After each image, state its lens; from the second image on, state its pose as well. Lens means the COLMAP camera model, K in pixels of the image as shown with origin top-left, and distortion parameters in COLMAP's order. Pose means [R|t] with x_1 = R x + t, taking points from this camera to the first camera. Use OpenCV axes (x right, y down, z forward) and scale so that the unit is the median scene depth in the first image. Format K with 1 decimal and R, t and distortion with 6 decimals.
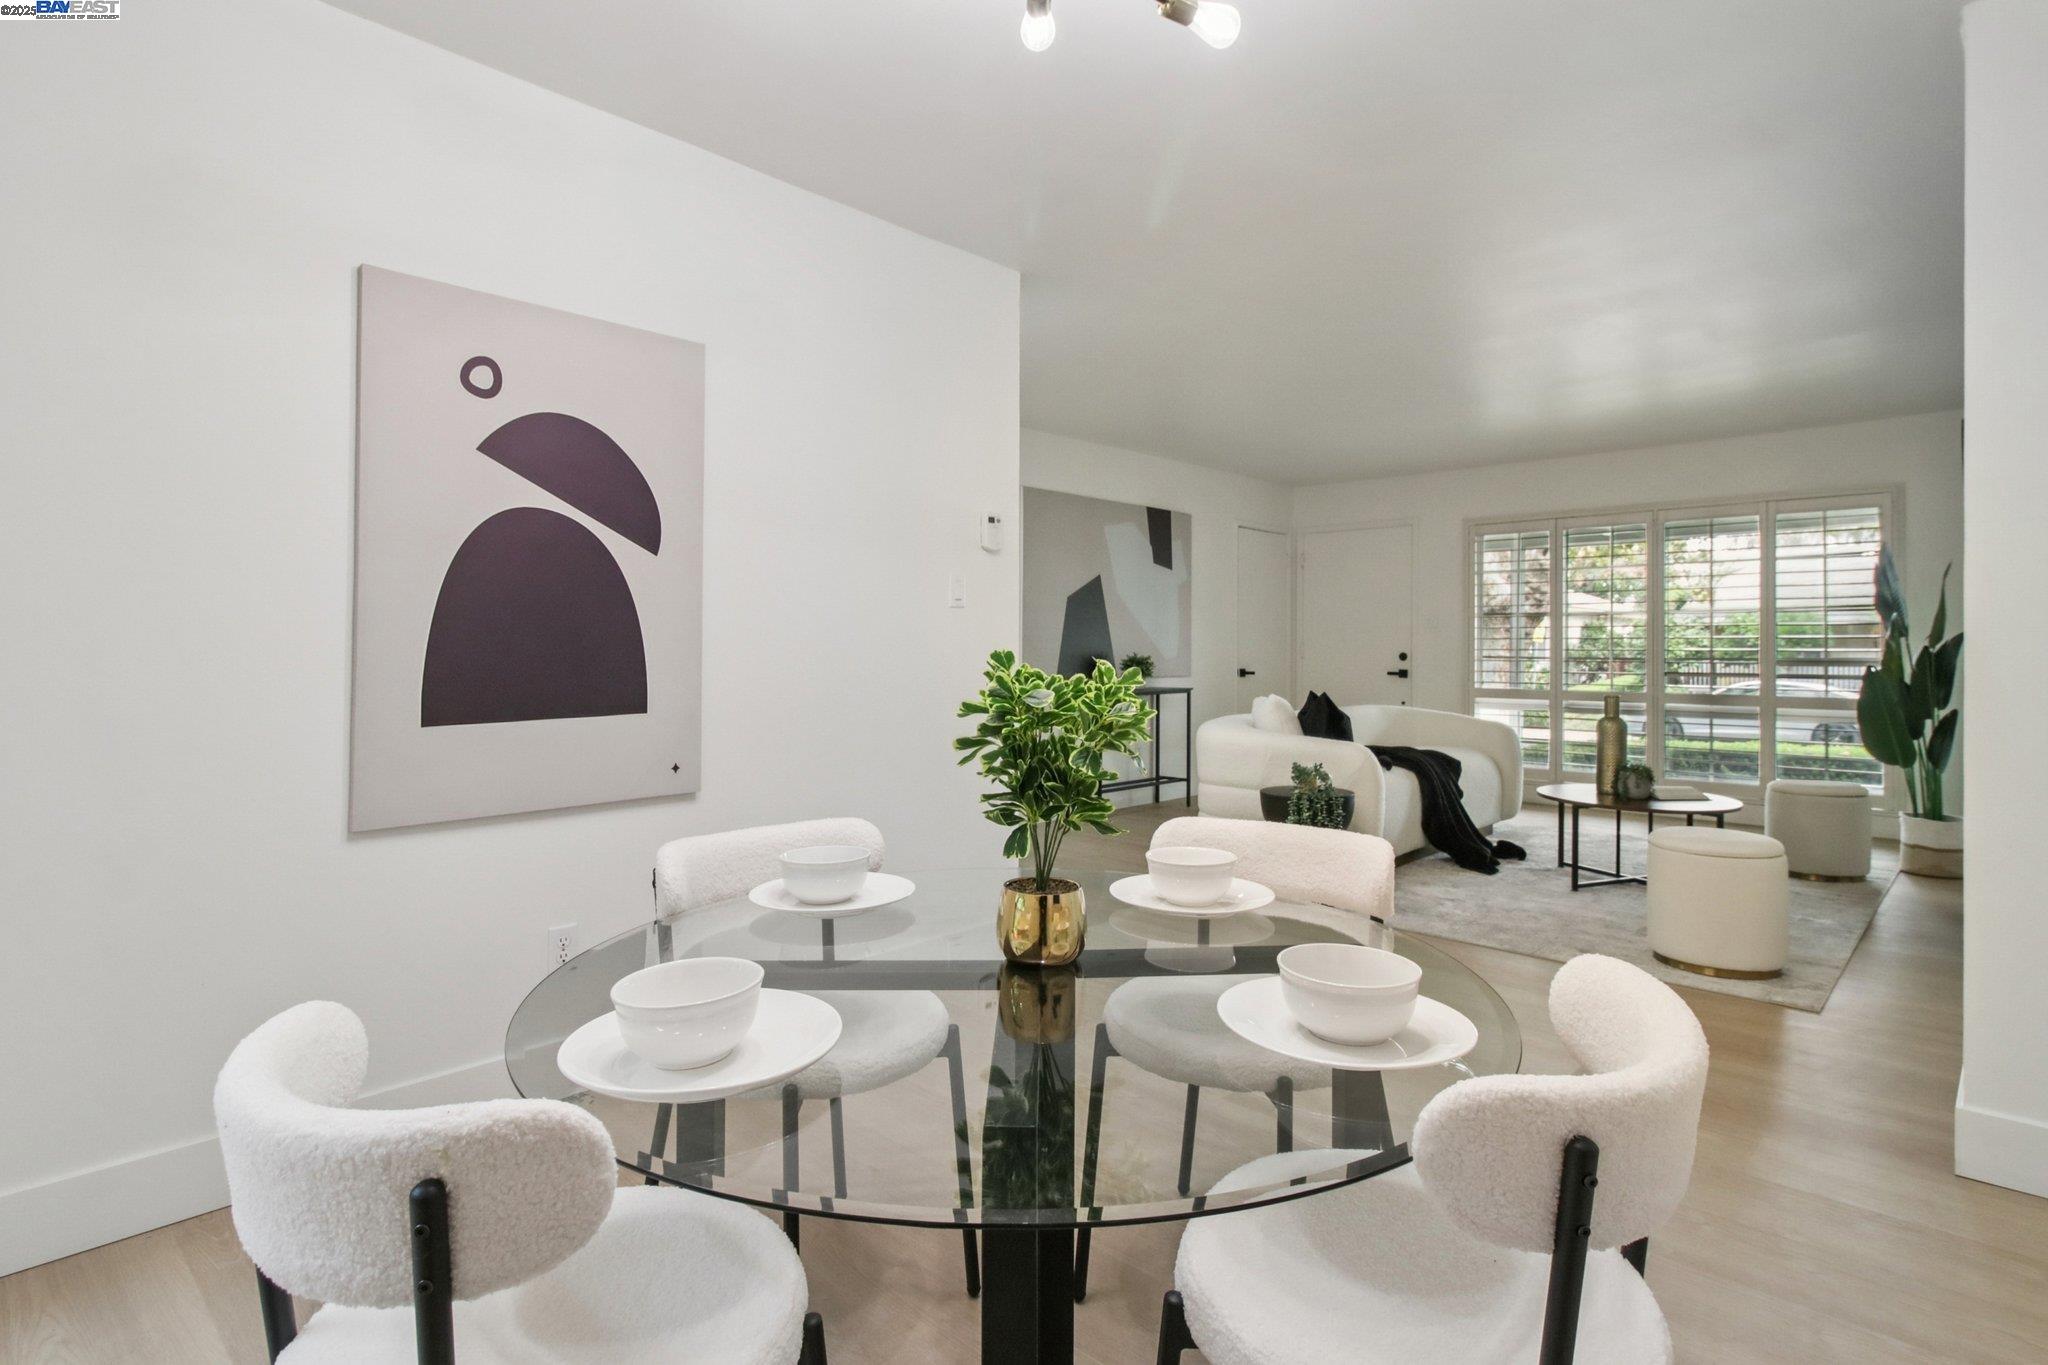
lens RADIAL K [[1021.6, 0, 1012.2], [0, 1021.6, 661.0], [0, 0, 1]] dist [0.016148, -0.005669]
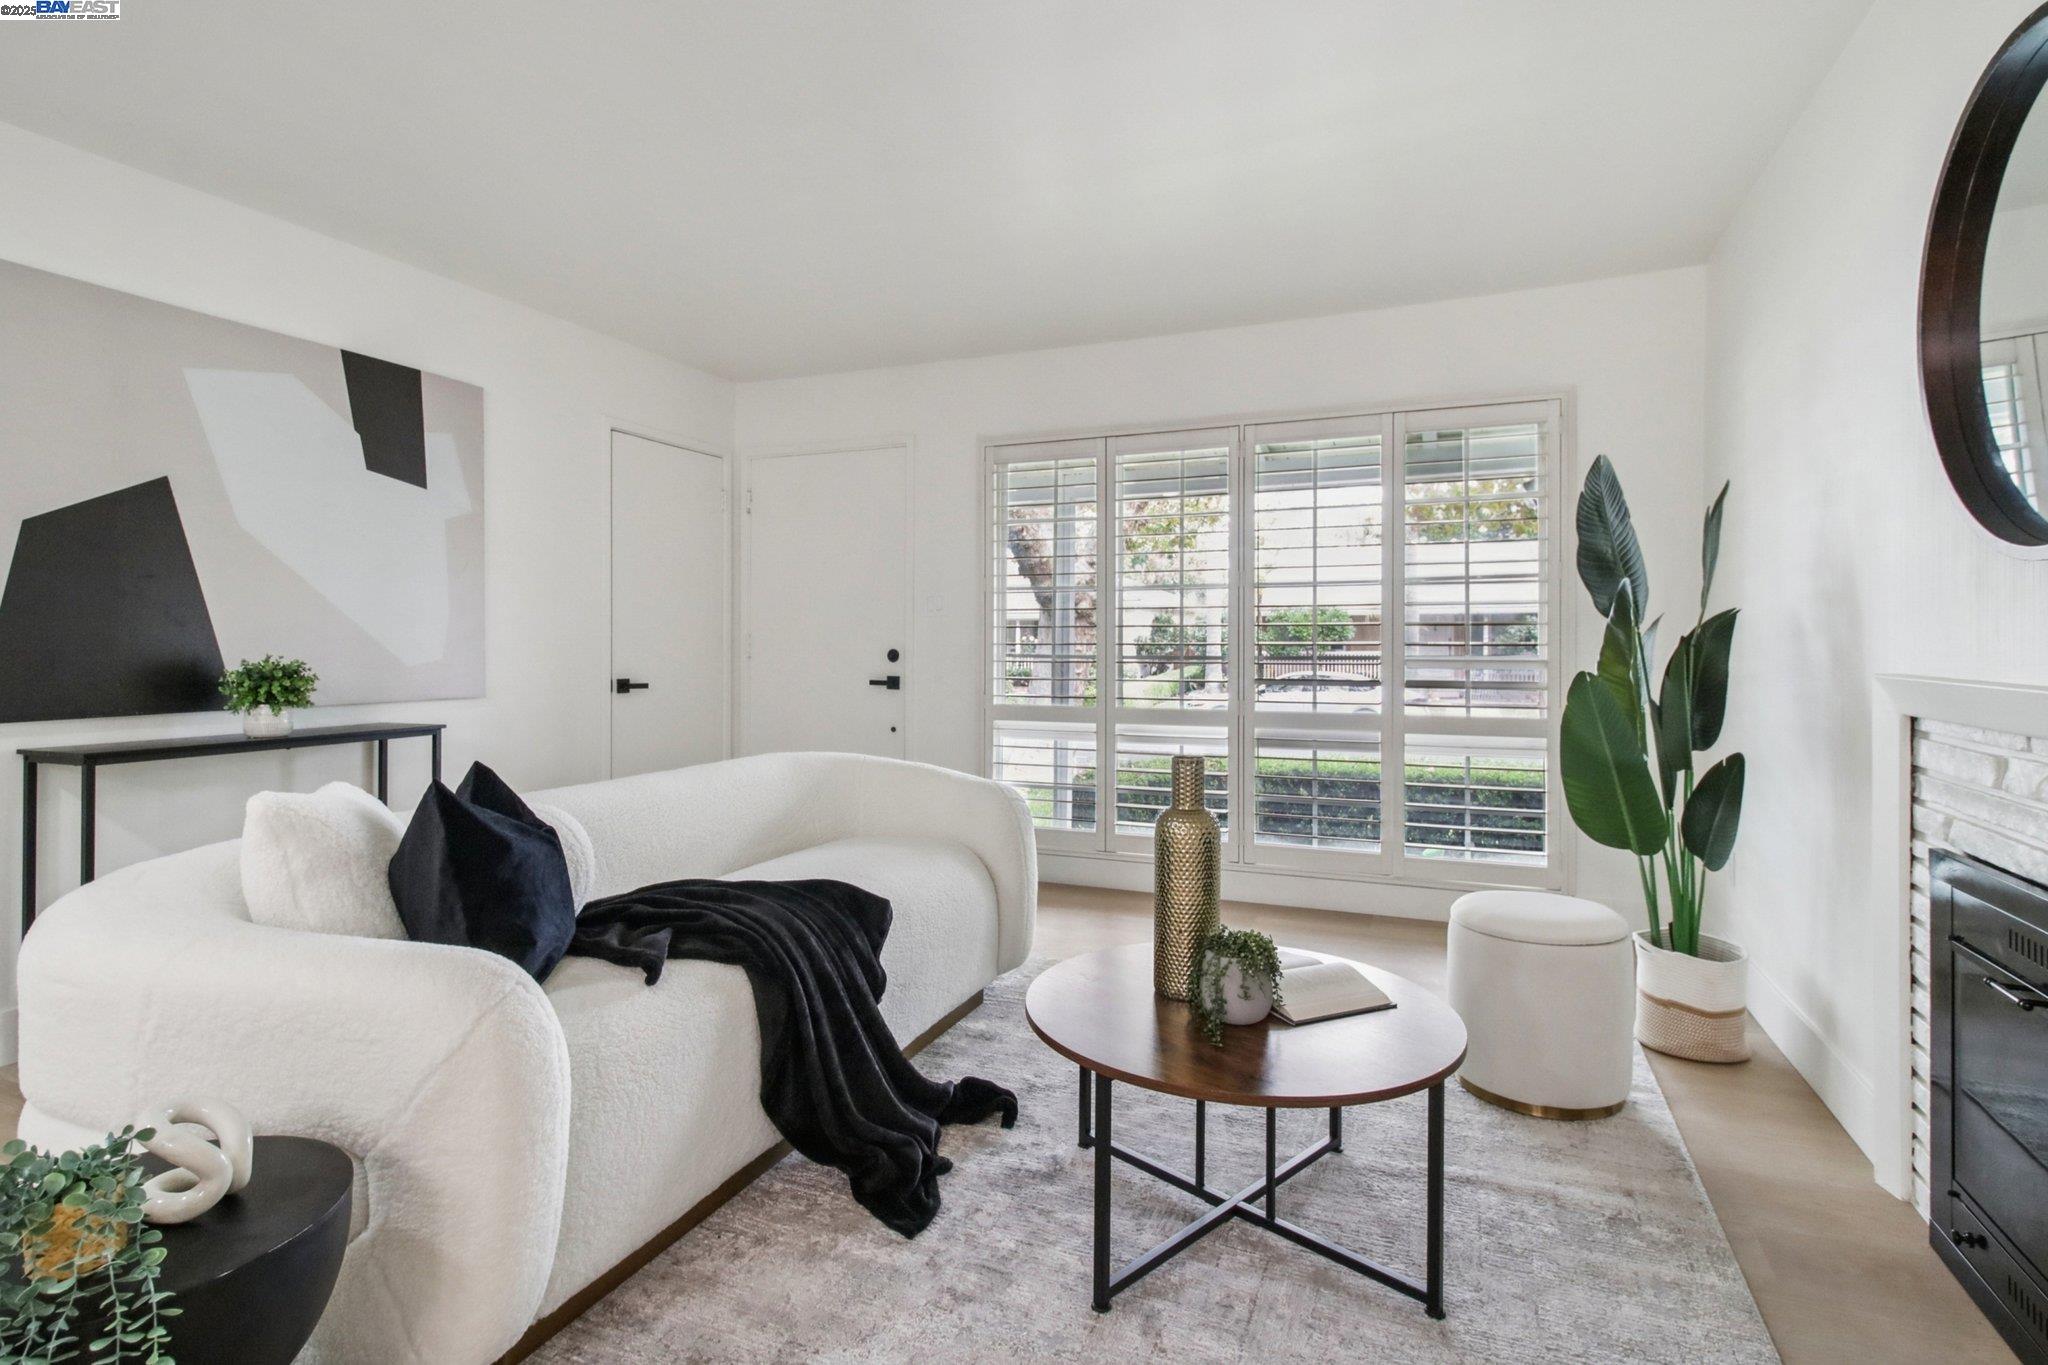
lens RADIAL K [[1021.6, 0, 1027.1], [0, 1021.6, 683.1], [0, 0, 1]] dist [0.016148, -0.005669]
pose [[0.927692, -0.018441, 0.372890, 0.286721], [0.007587, 0.999504, 0.030553, -0.007730], [-0.373269, -0.025515, 0.927372, 0.496214]]
